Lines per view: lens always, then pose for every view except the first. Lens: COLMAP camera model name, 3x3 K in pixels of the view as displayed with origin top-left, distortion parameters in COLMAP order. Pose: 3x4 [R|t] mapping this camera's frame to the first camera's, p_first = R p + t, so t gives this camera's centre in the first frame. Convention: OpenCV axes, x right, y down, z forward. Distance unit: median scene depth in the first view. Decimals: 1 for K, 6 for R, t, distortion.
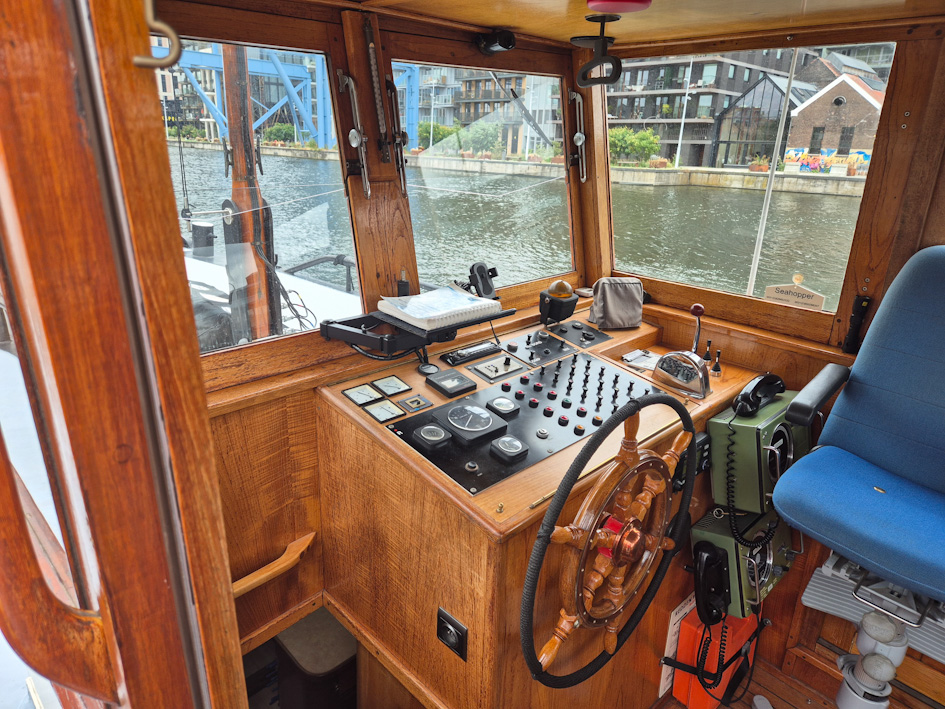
lens RADIAL K [[623.8, 0, 472.5], [0, 623.8, 354.5], [0, 0, 1]] dist [0.005766, 0.000042]
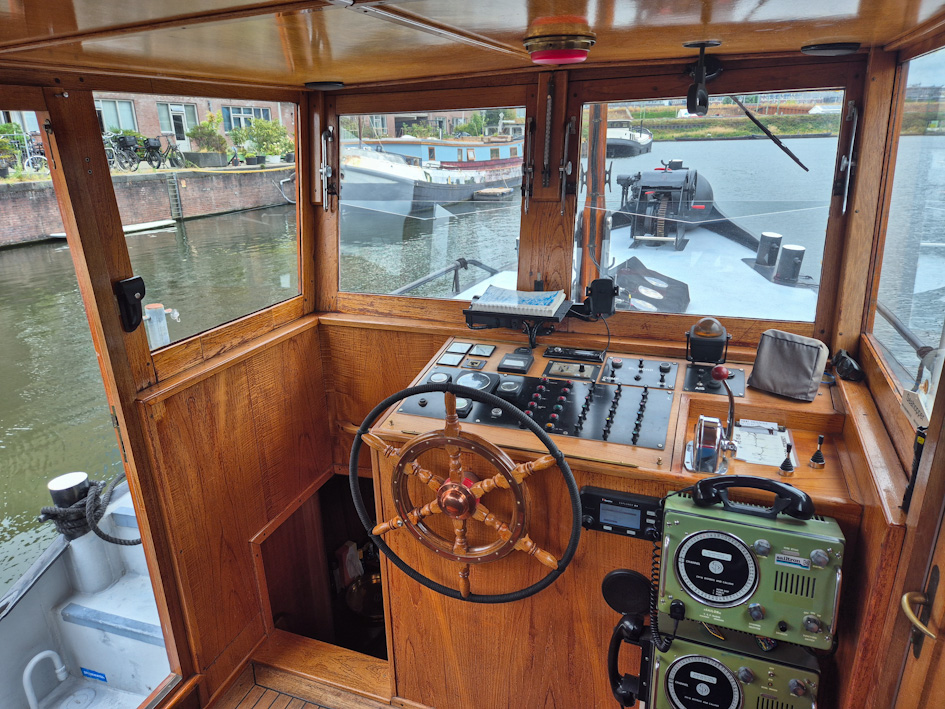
lens RADIAL K [[623.8, 0, 472.5], [0, 623.8, 354.5], [0, 0, 1]] dist [0.005766, 0.000042]
pose [[0.412006, 0.255924, -0.874502, 0.970238], [-0.281973, 0.948445, 0.144717, -0.121588], [0.866454, 0.186962, 0.462928, 0.338933]]
